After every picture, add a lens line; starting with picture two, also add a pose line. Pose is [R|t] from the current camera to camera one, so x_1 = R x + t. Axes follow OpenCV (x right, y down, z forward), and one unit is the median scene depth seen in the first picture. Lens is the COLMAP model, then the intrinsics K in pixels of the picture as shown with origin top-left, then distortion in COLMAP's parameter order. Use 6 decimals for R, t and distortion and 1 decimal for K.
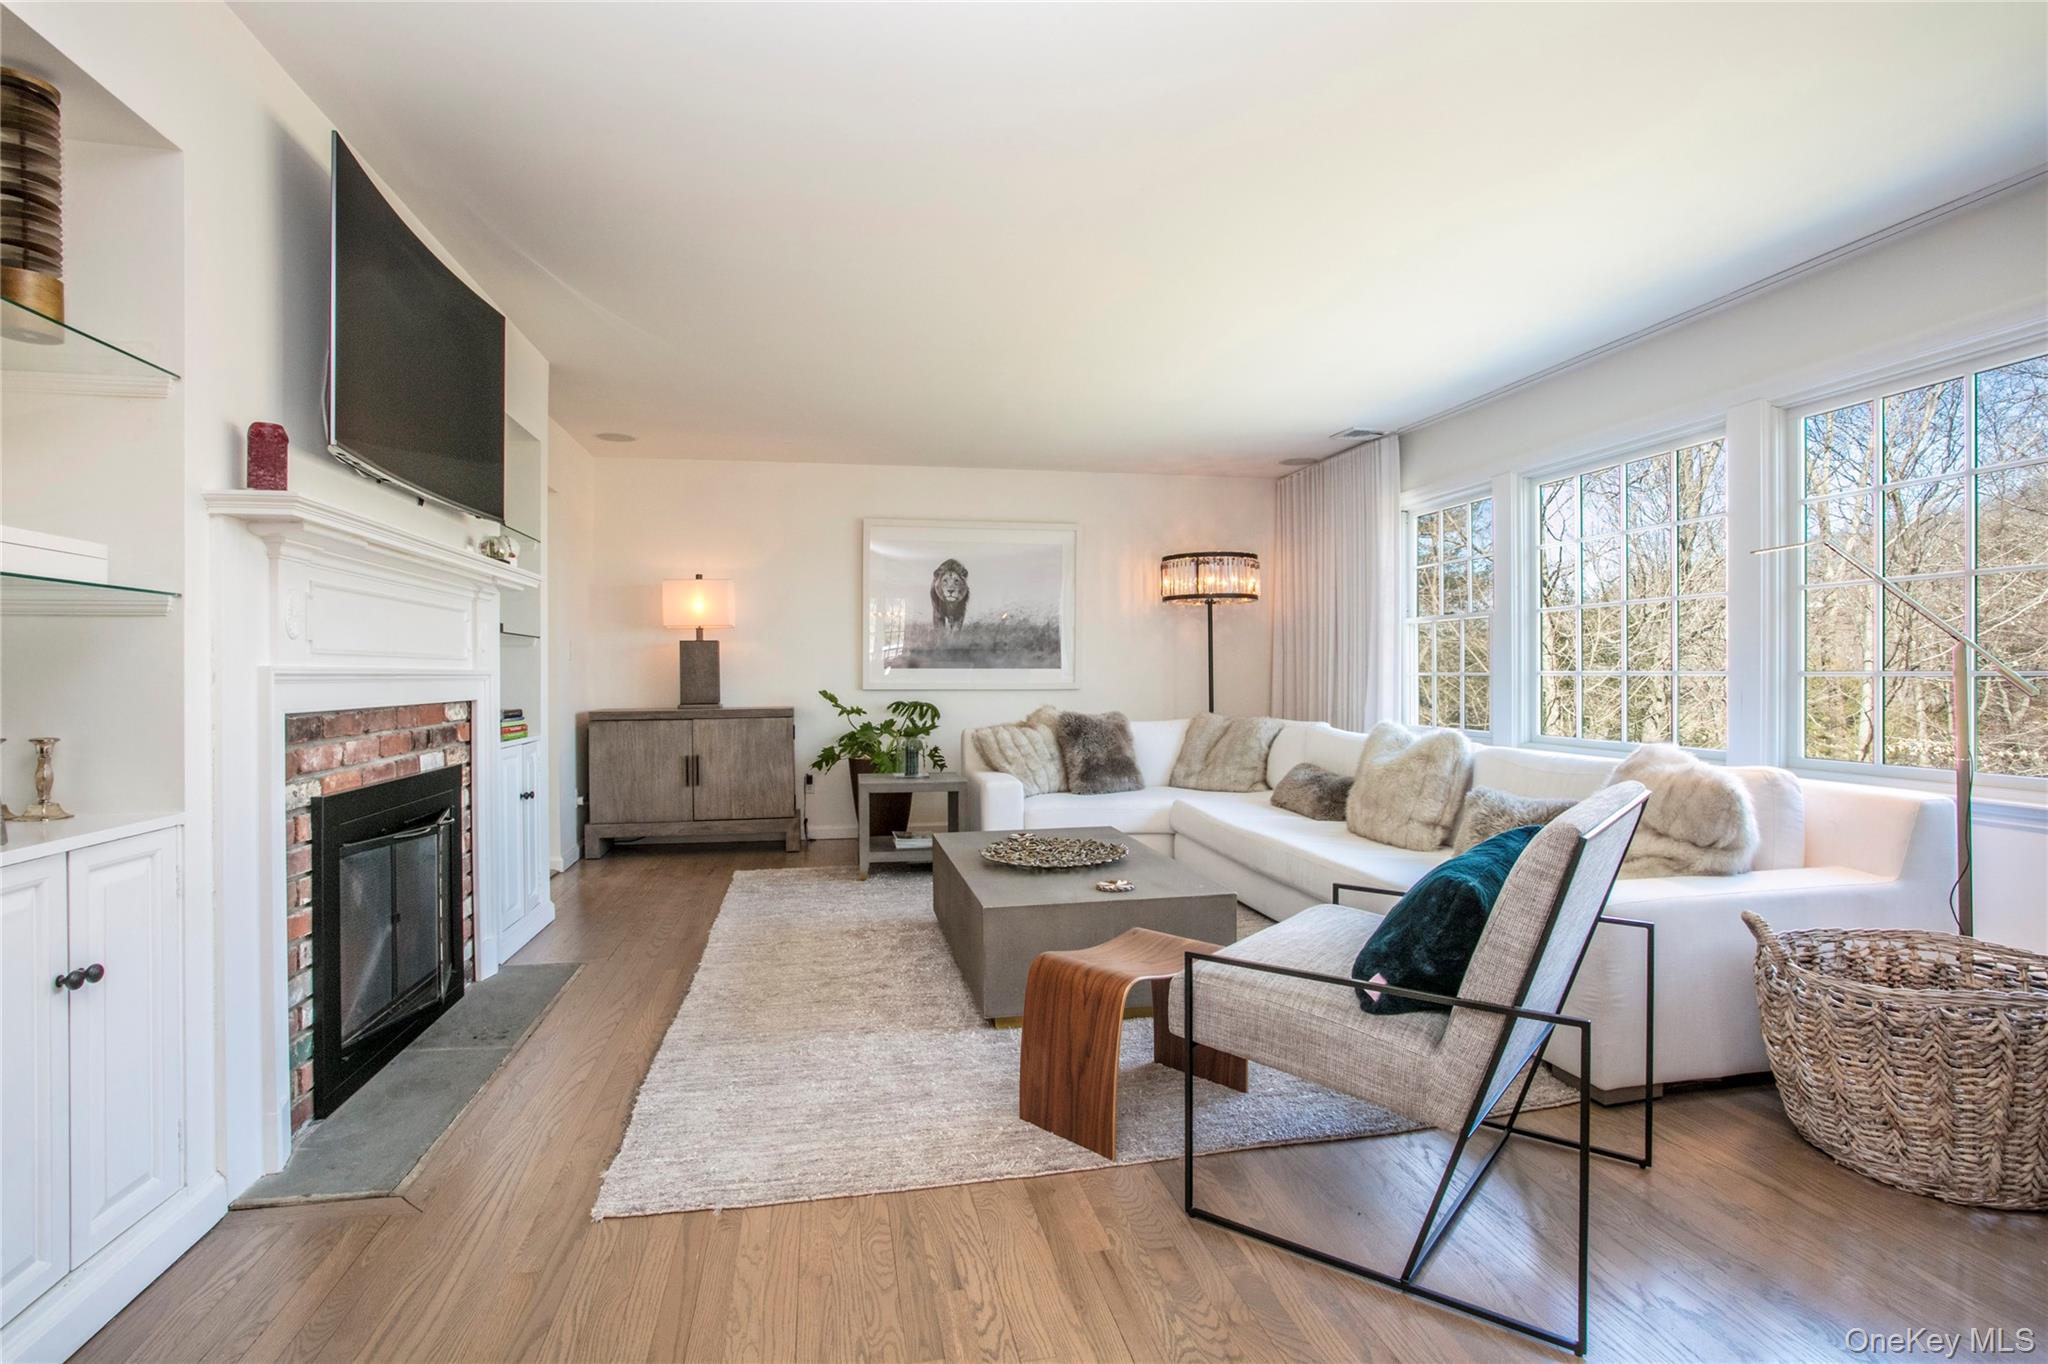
lens RADIAL K [[1011.6, 0, 1022.1], [0, 1011.6, 677.2], [0, 0, 1]] dist [-0.037098, 0.005478]
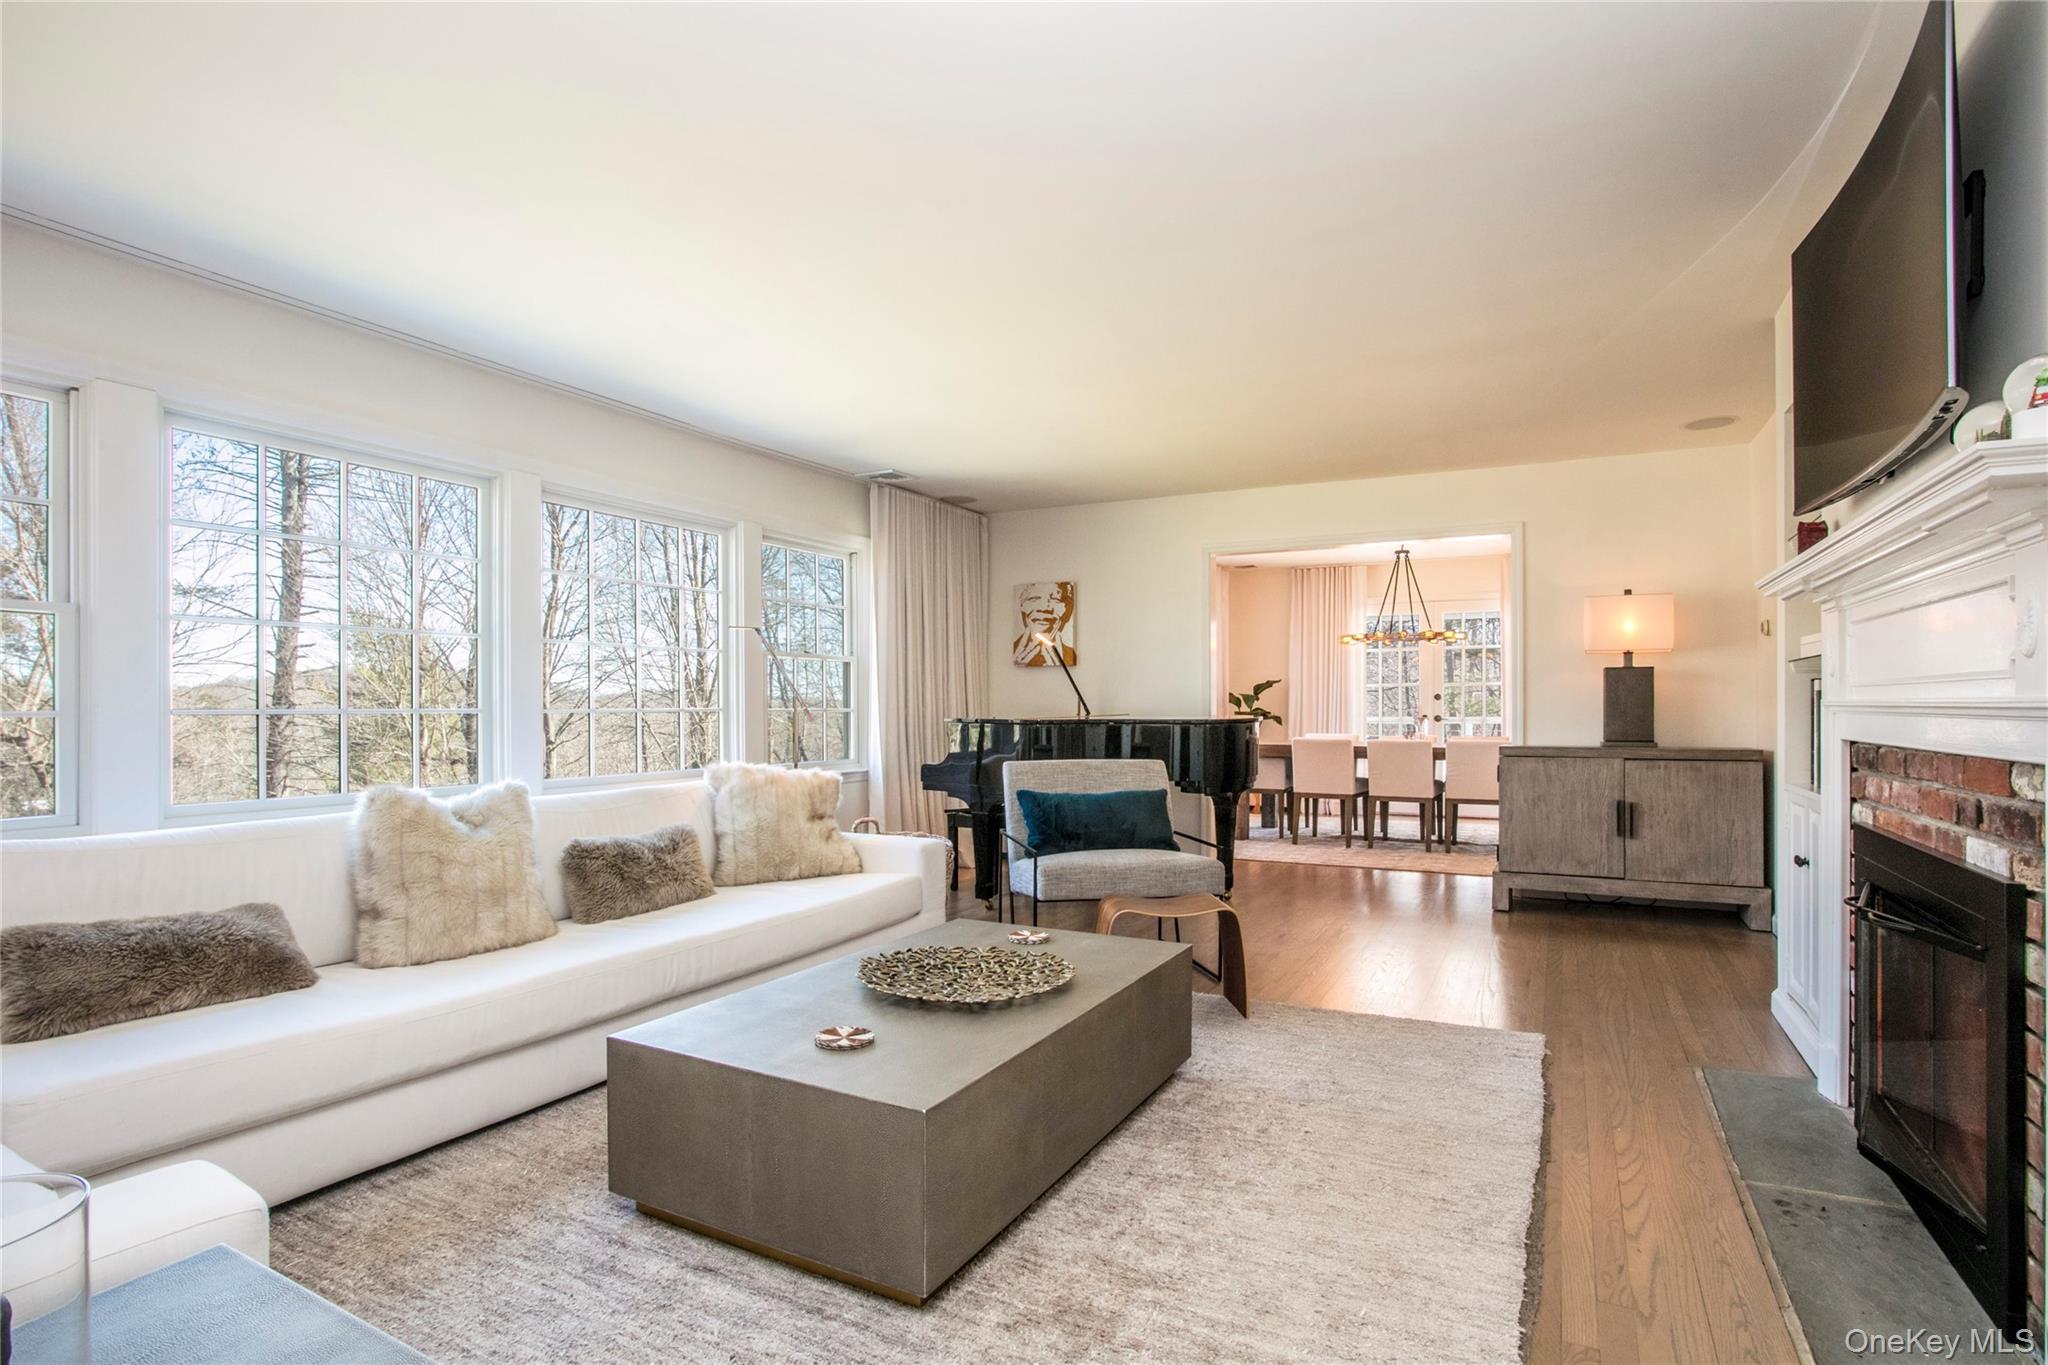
lens RADIAL K [[997.8, 0, 1019.4], [0, 997.8, 703.4], [0, 0, 1]] dist [-0.009427, 0.003732]
pose [[-0.770717, 0.008857, 0.637116, -0.581620], [0.011209, 0.999937, -0.000342, -0.012674], [-0.637079, 0.006878, -0.770768, 1.994485]]
